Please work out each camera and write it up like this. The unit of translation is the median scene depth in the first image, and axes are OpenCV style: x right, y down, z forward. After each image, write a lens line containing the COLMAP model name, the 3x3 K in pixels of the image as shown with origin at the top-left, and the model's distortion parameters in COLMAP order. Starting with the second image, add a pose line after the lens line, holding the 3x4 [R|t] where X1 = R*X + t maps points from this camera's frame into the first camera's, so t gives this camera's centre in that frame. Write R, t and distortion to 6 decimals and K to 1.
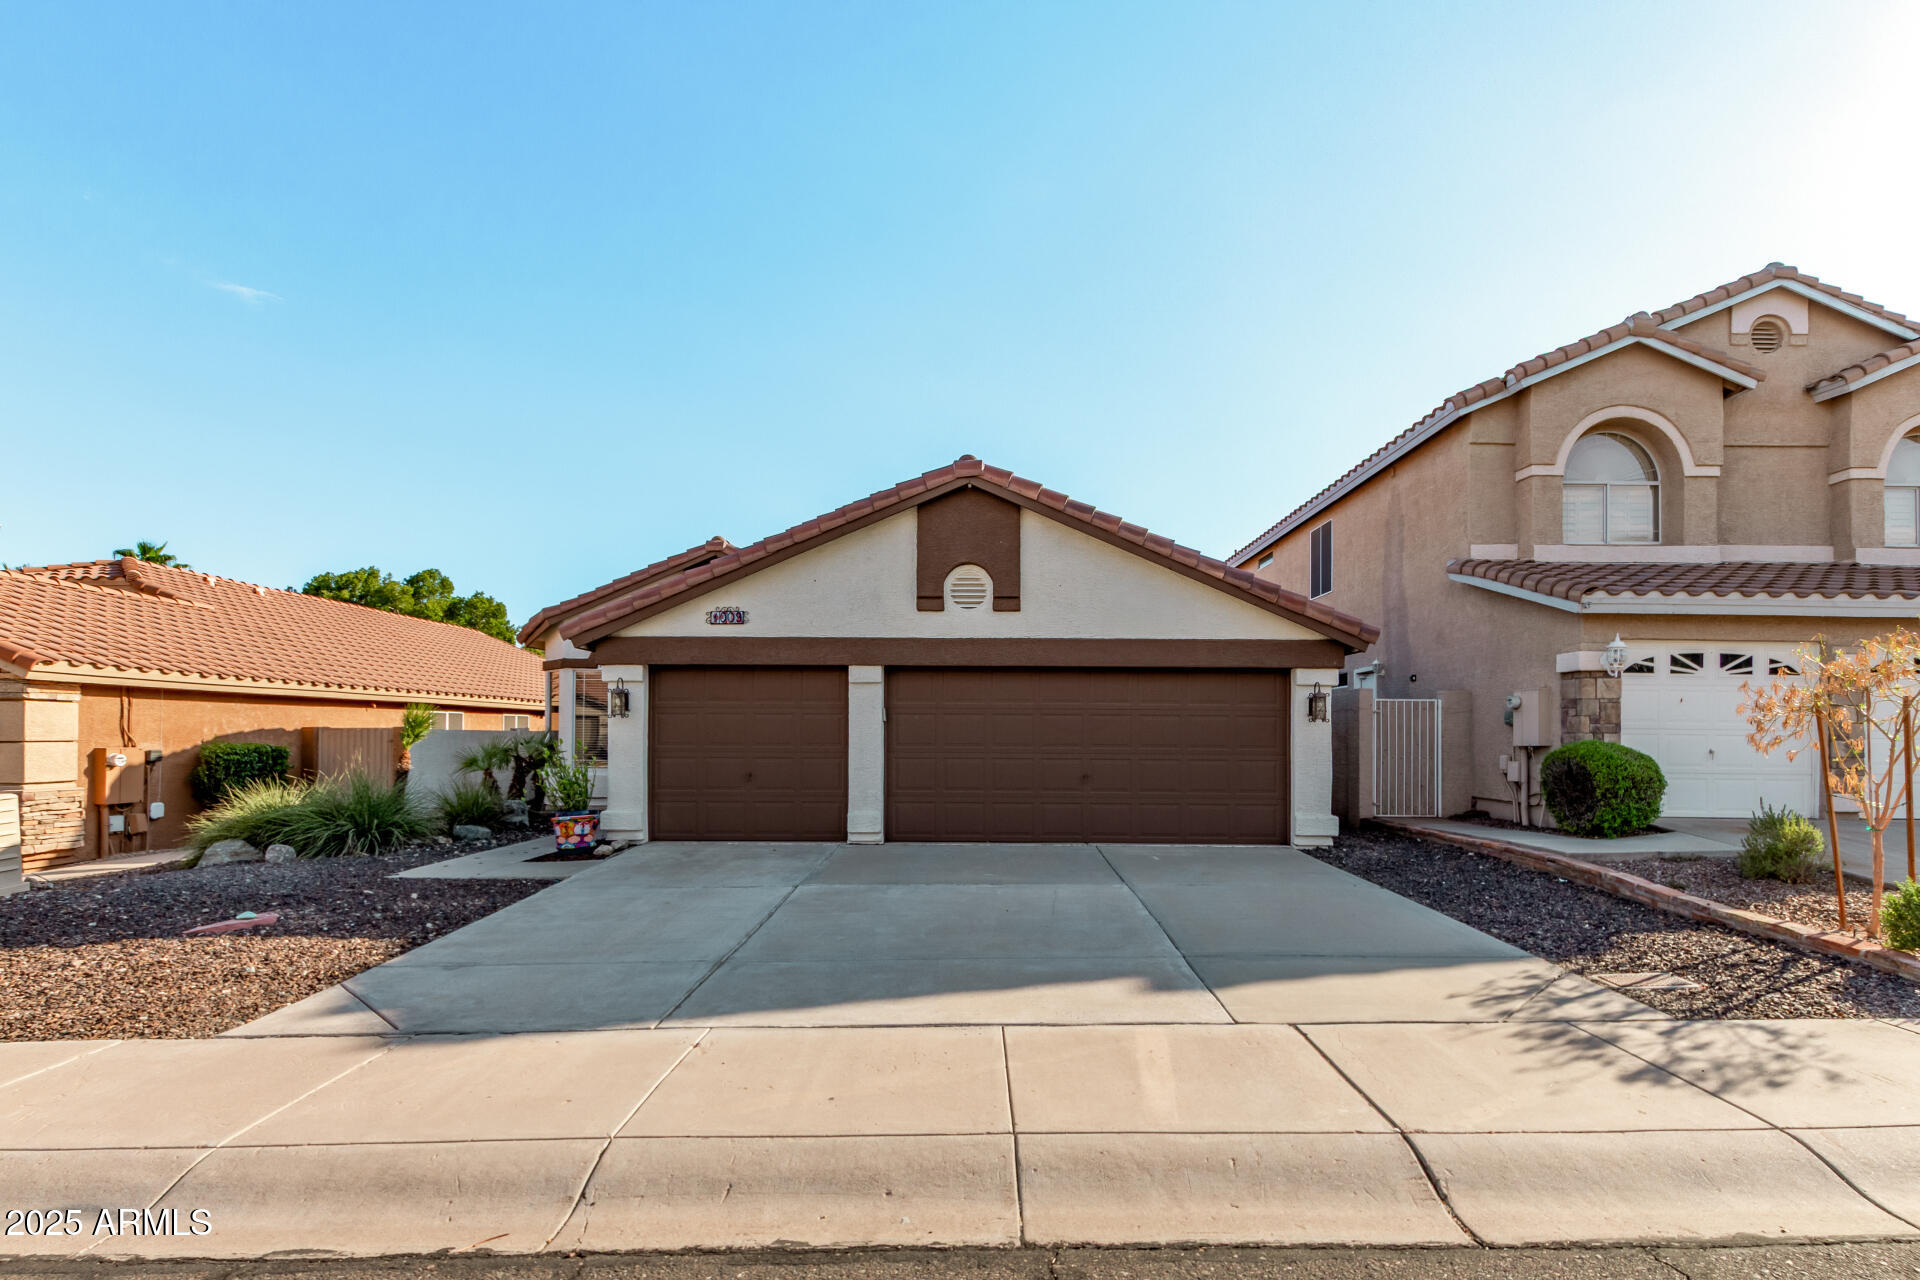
lens RADIAL K [[912.9, 0, 971.0], [0, 912.9, 714.8], [0, 0, 1]] dist [0.023010, -0.013695]
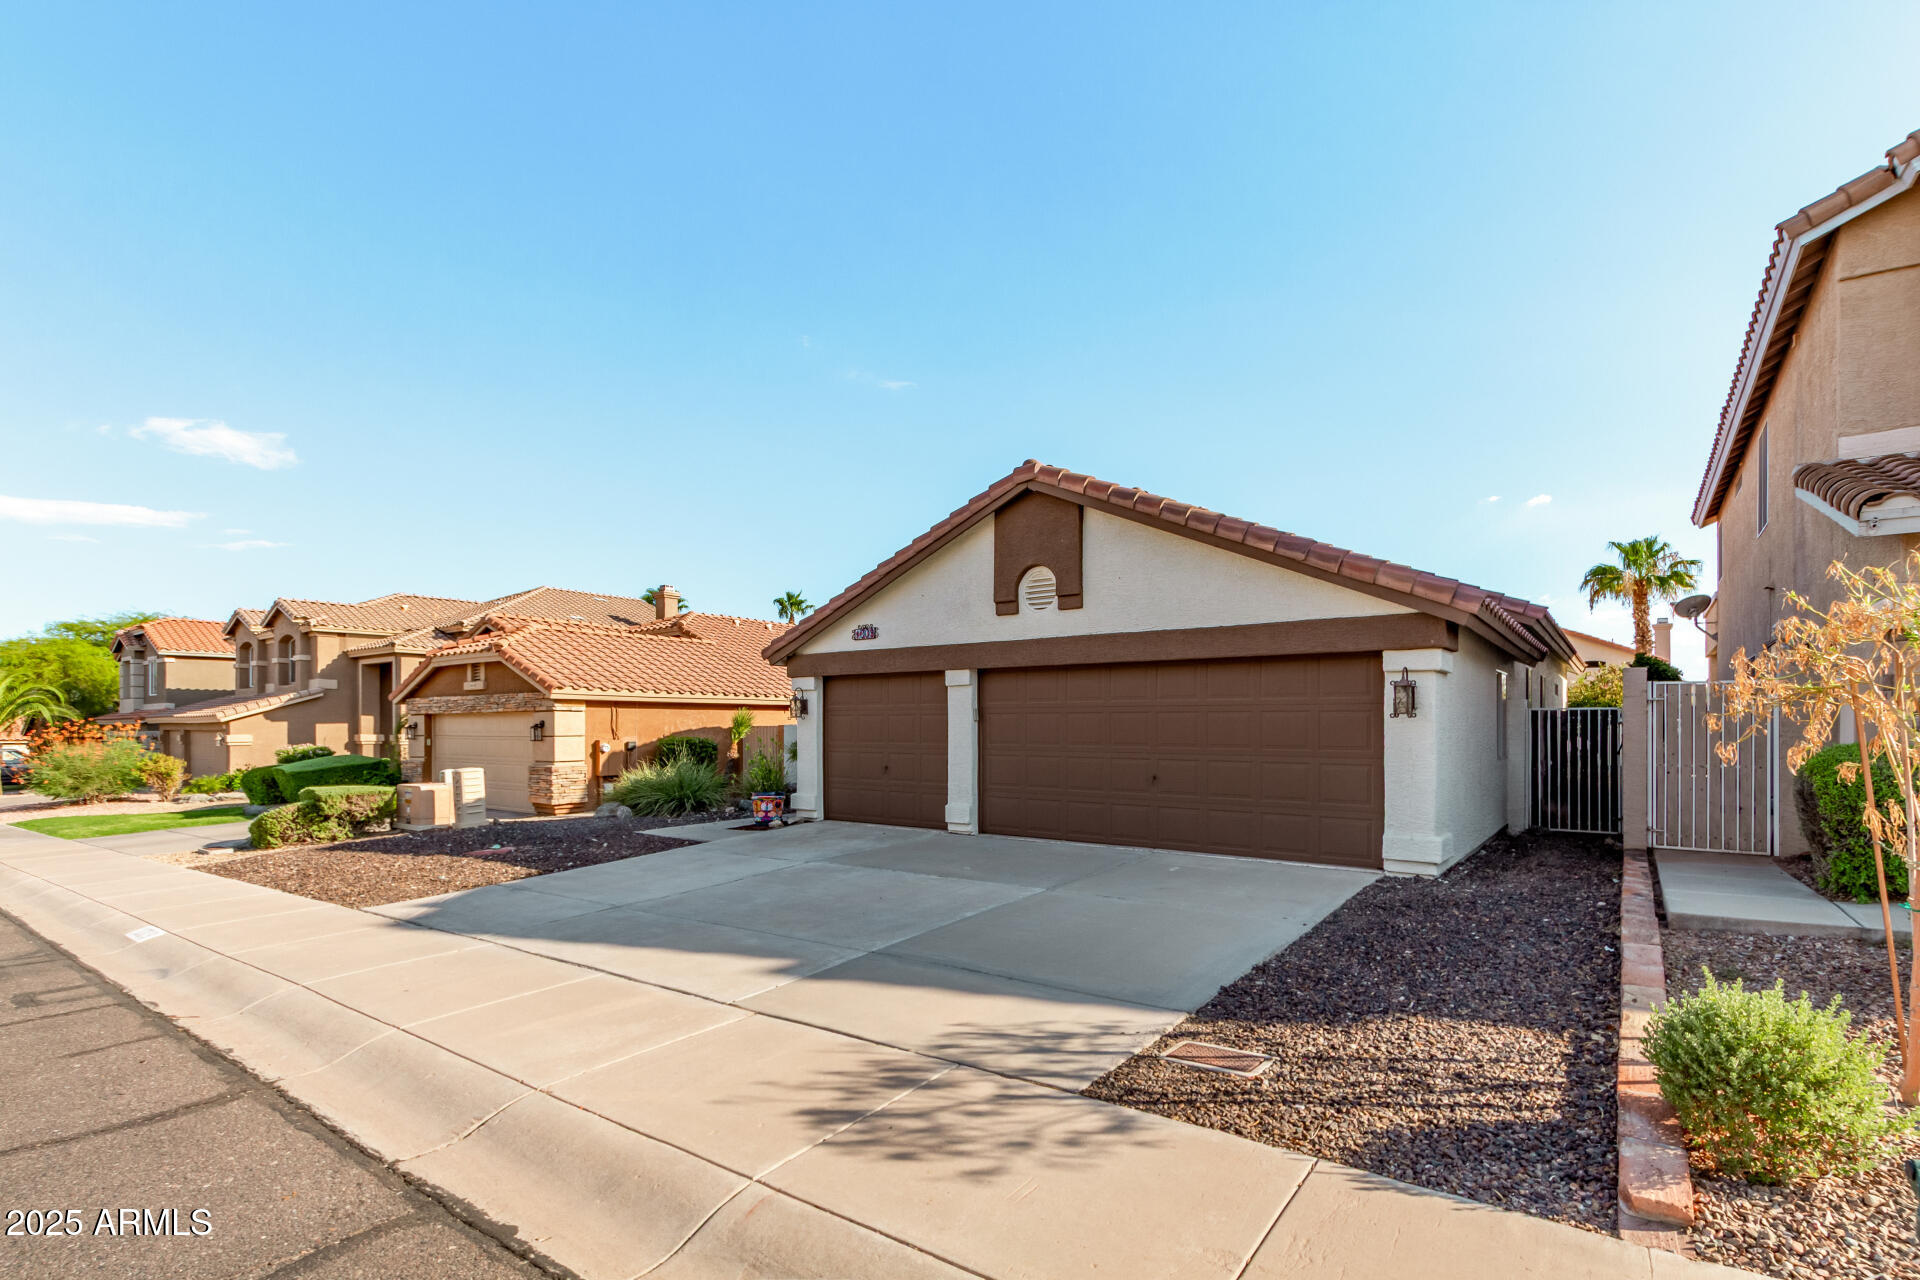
lens RADIAL K [[912.9, 0, 971.0], [0, 912.9, 714.8], [0, 0, 1]] dist [0.023010, -0.013695]
pose [[0.804721, -0.010586, -0.593559, 0.539940], [0.016283, 0.999858, 0.004243, -0.004433], [0.593430, -0.013080, 0.804779, 0.134276]]
